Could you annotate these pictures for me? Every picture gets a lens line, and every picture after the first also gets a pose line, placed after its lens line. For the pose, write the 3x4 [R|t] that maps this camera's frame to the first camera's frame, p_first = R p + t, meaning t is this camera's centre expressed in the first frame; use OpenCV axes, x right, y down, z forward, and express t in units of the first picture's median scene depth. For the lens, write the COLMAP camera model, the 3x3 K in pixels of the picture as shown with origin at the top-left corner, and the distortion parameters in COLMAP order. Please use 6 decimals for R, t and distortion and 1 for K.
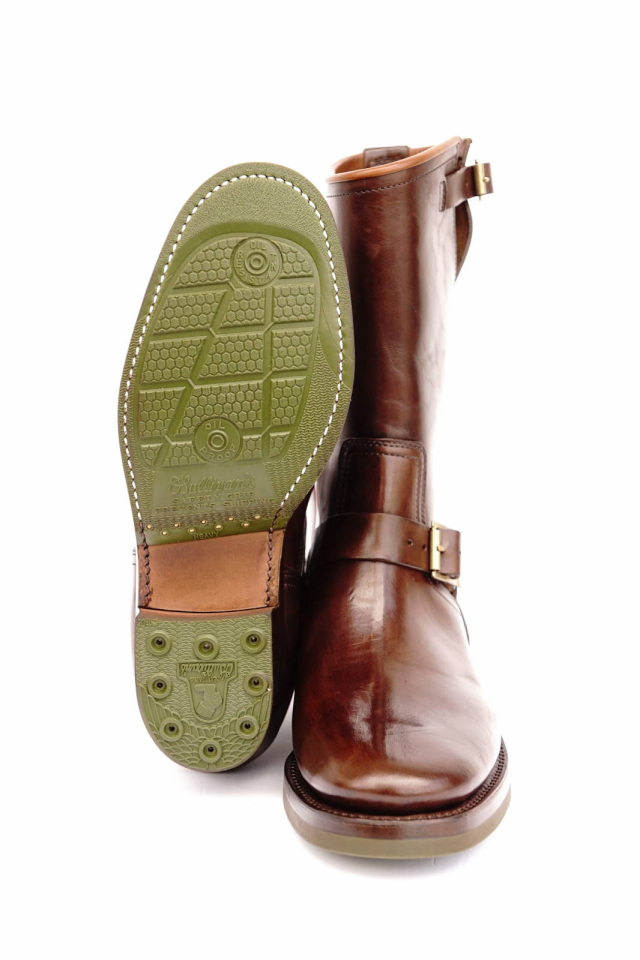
lens RADIAL K [[1759.3, 0, 323.9], [0, 1759.3, 479.2], [0, 0, 1]] dist [0.039768, 0.000000]
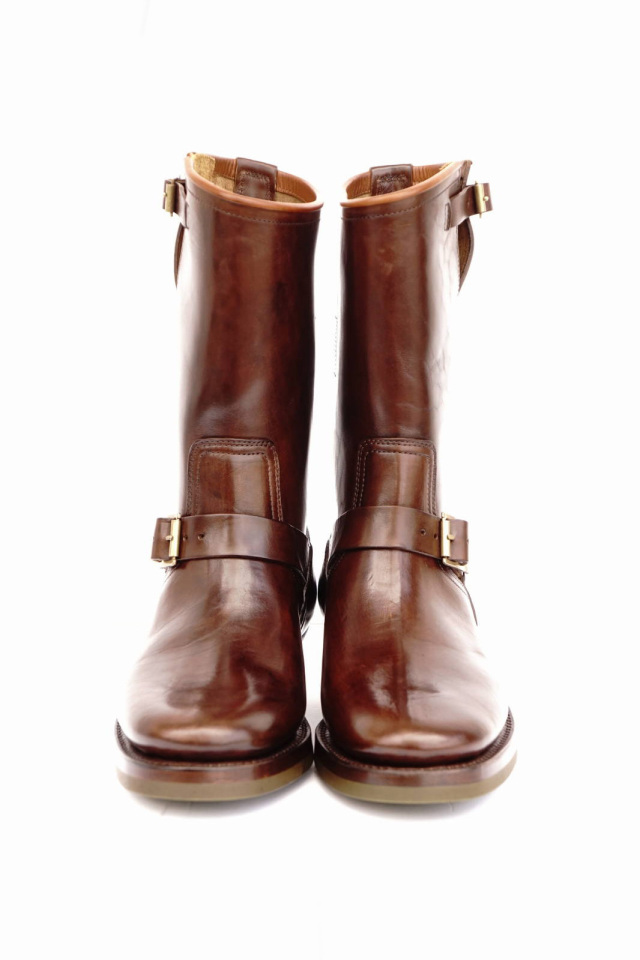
lens RADIAL K [[1945.2, 0, 316.9], [0, 1945.2, 480.7], [0, 0, 1]] dist [0.007323, 0.000000]
pose [[0.999836, -0.014241, 0.011208, -0.030657], [0.014196, 0.999891, 0.004058, -0.002116], [-0.011265, -0.003898, 0.999929, -0.218965]]
